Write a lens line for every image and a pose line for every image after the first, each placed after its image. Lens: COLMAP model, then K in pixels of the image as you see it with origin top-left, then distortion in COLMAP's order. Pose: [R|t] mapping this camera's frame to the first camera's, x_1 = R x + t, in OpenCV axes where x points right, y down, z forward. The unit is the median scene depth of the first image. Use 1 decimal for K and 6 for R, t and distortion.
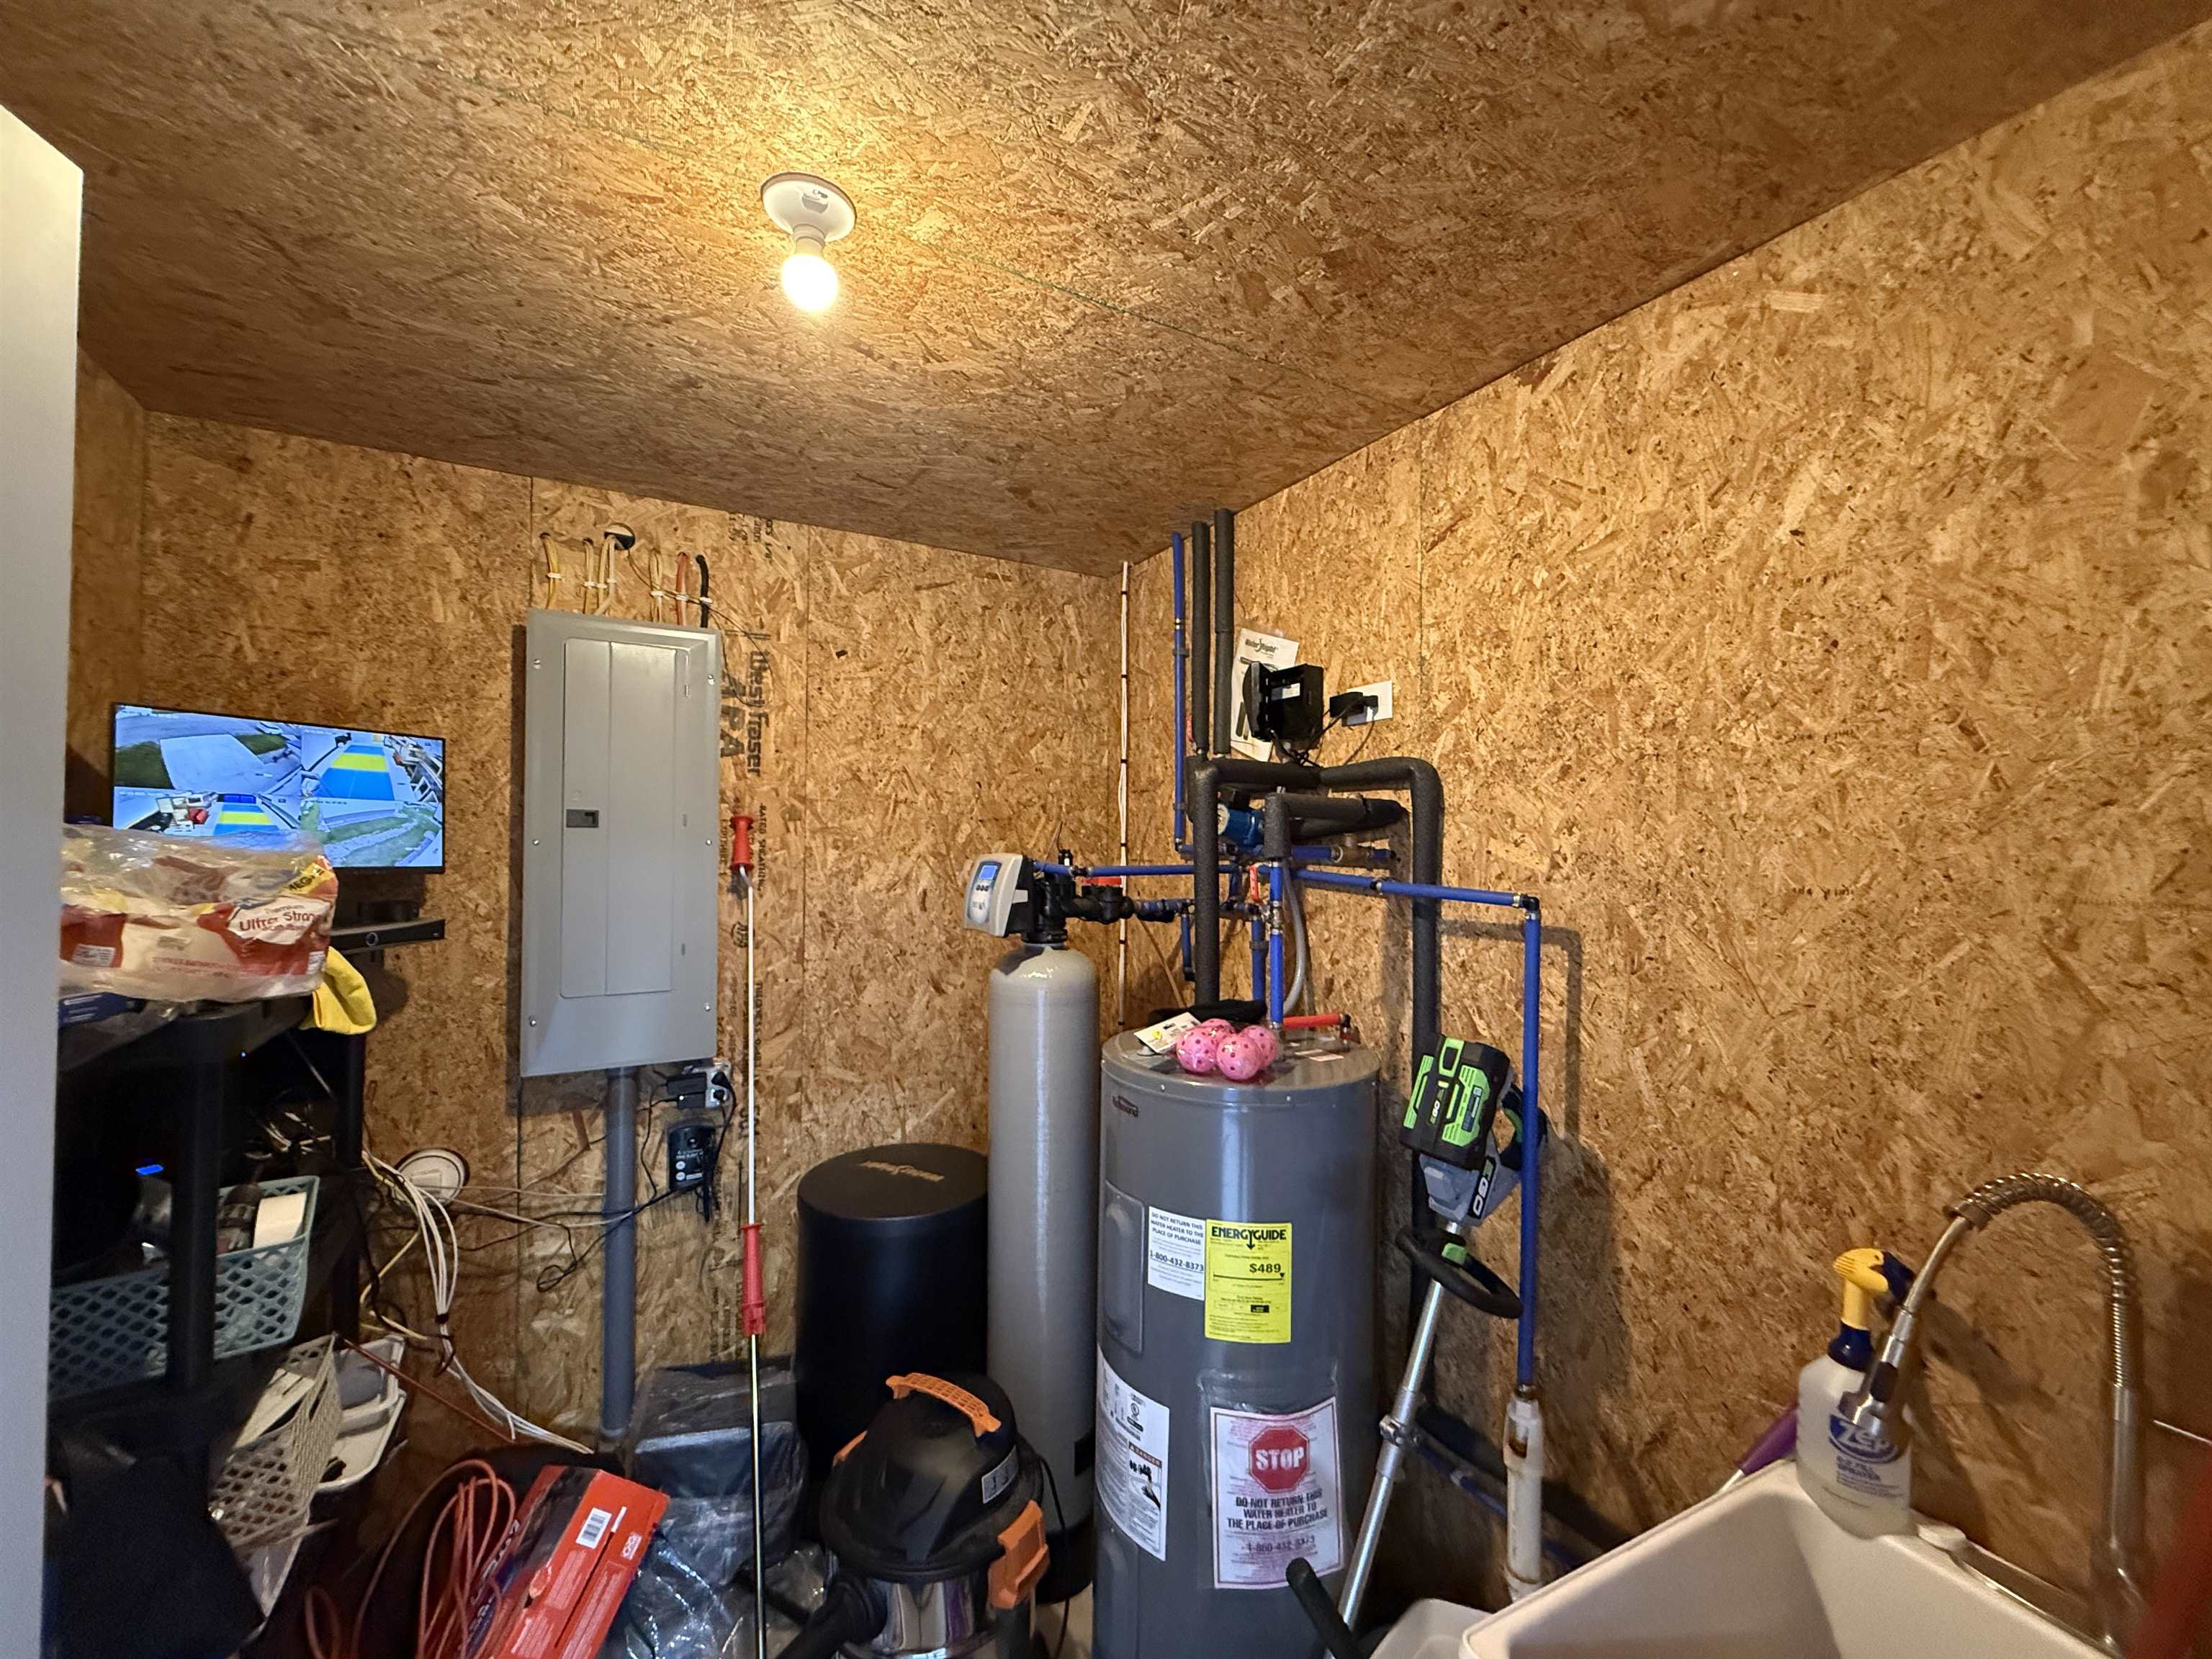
lens RADIAL K [[880.8, 0, 1101.7], [0, 880.8, 830.1], [0, 0, 1]] dist [-0.001157, 0.000663]
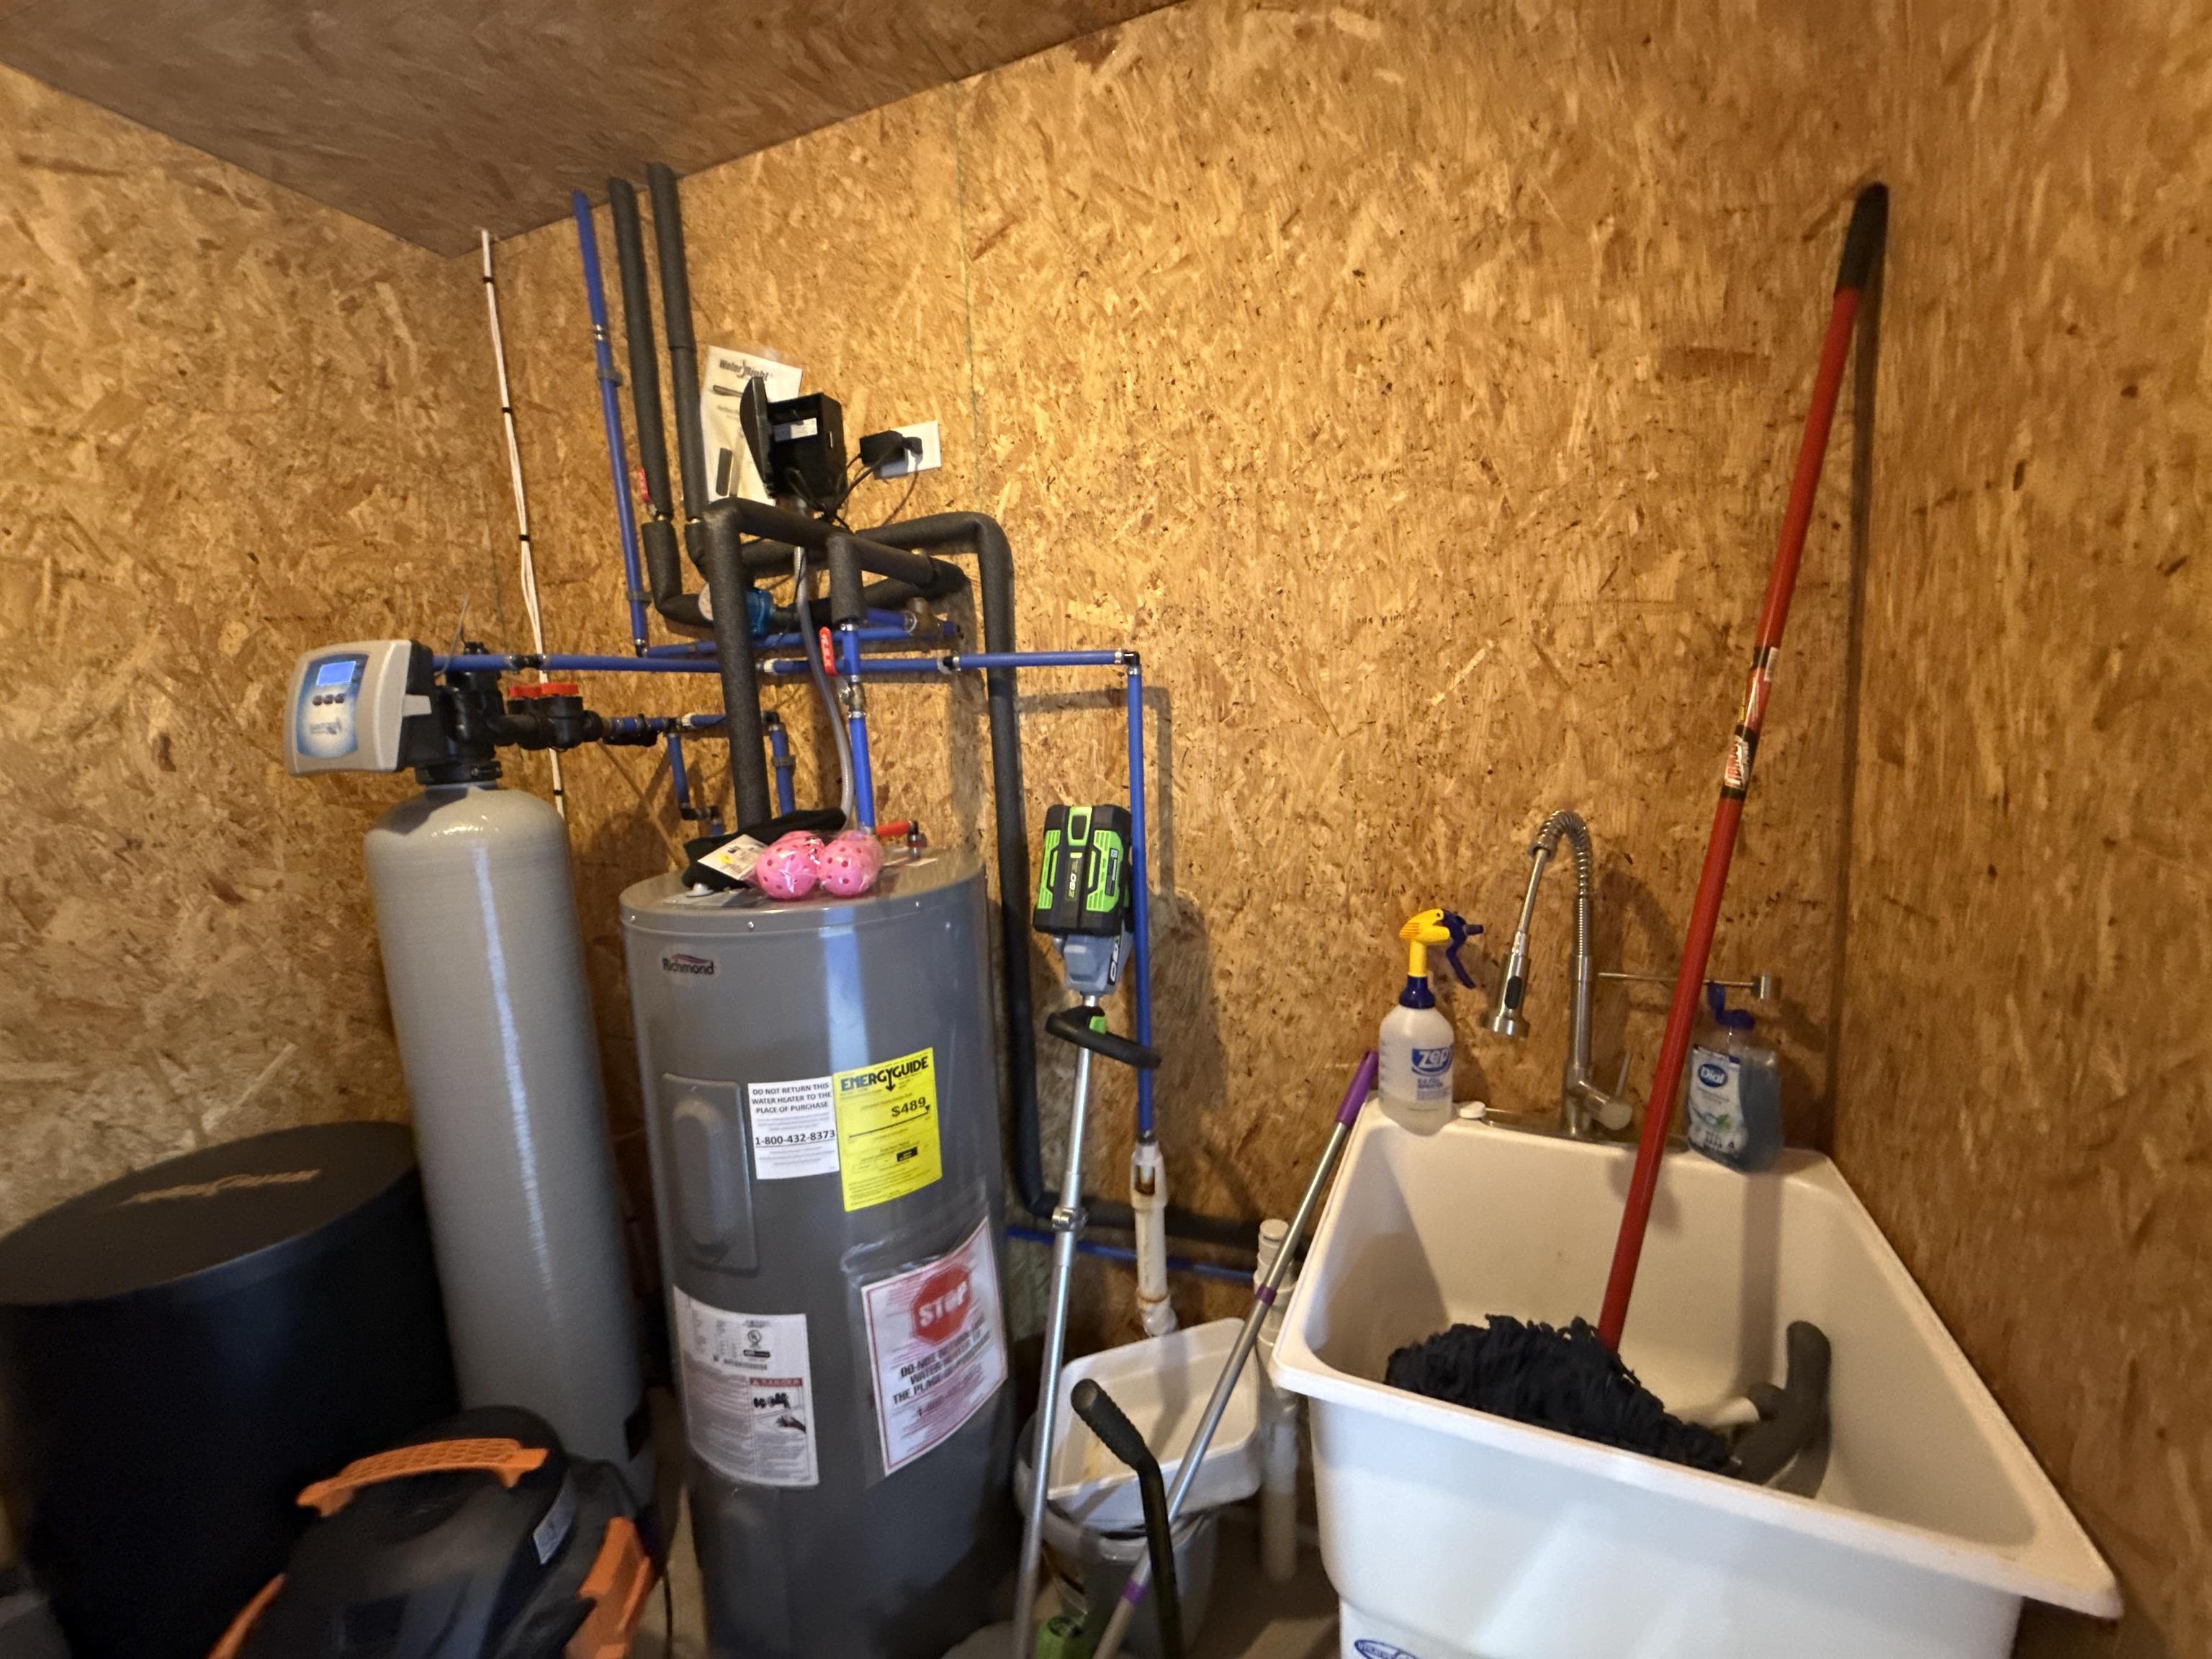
lens RADIAL K [[880.8, 0, 1101.7], [0, 880.8, 830.1], [0, 0, 1]] dist [-0.001157, 0.000663]
pose [[0.776008, -0.131685, 0.616822, -0.148603], [0.043819, 0.986855, 0.155555, 0.114394], [-0.629199, -0.093683, 0.771578, 0.259538]]
